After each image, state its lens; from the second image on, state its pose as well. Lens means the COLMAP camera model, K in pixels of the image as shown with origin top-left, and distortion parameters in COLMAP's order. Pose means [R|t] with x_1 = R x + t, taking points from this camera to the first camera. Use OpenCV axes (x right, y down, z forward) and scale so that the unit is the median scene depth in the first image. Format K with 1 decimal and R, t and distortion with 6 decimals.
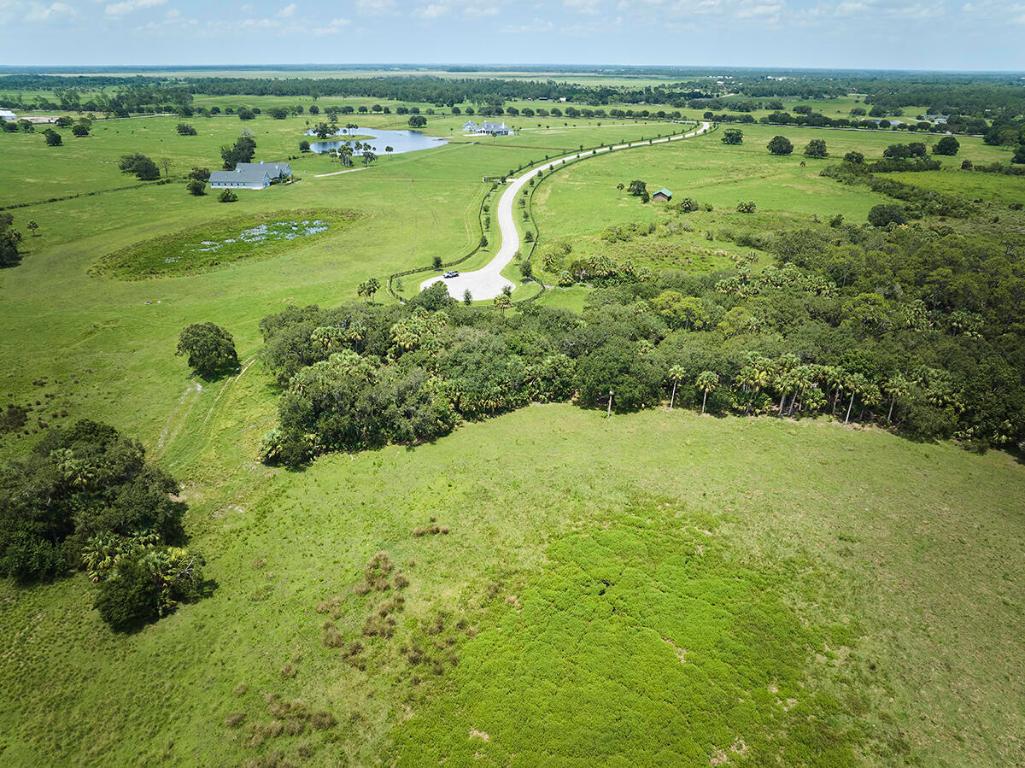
lens RADIAL K [[712.7, 0, 512.5], [0, 712.7, 384.0], [0, 0, 1]] dist [-0.053836, 0.033891]
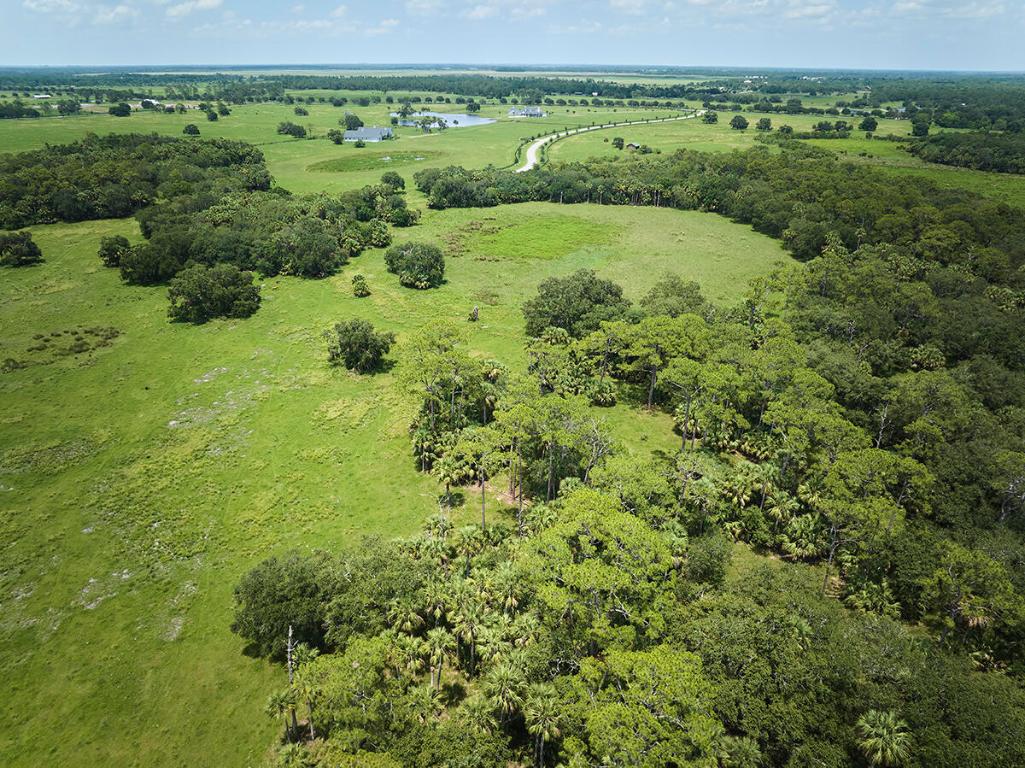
lens RADIAL K [[712.7, 0, 512.5], [0, 712.7, 384.0], [0, 0, 1]] dist [-0.053836, 0.033891]
pose [[0.998005, 0.026224, -0.057438, 0.020205], [-0.026237, 0.999656, 0.000524, 0.108550], [0.057432, 0.000984, 0.998349, -0.236026]]
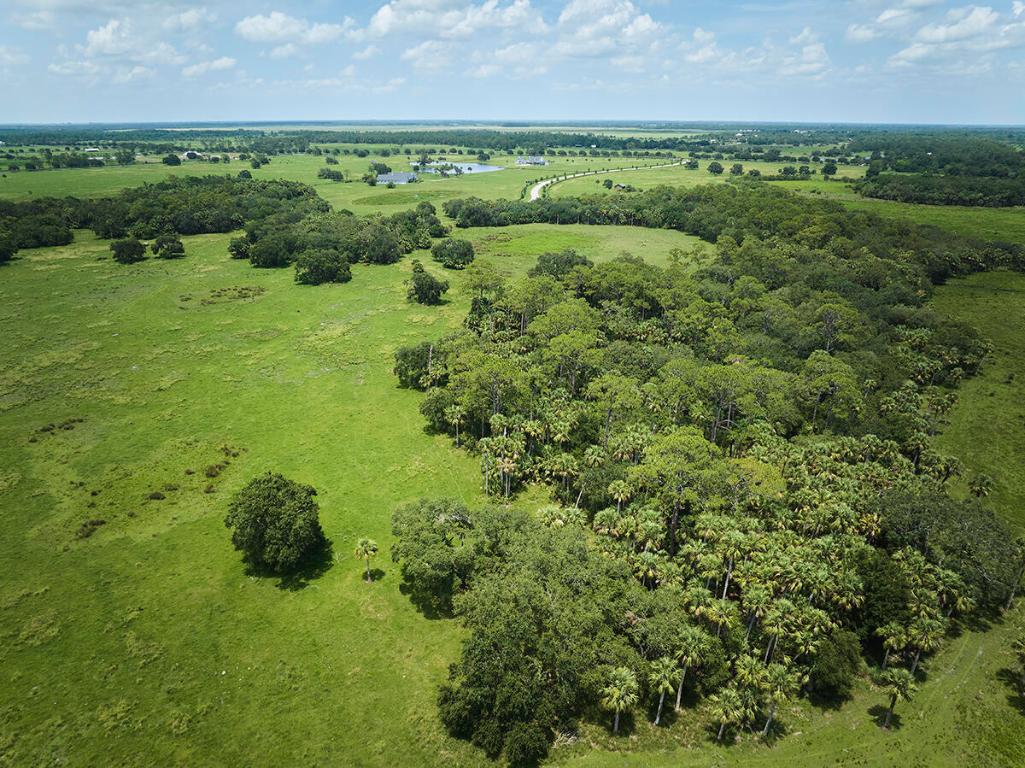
lens RADIAL K [[710.6, 0, 512.5], [0, 710.6, 384.0], [0, 0, 1]] dist [-0.031548, 0.000412]
pose [[0.997560, 0.020949, -0.066590, 0.026054], [-0.025468, 0.997376, -0.067768, 0.158328], [0.064996, 0.069299, 0.995476, -0.344303]]
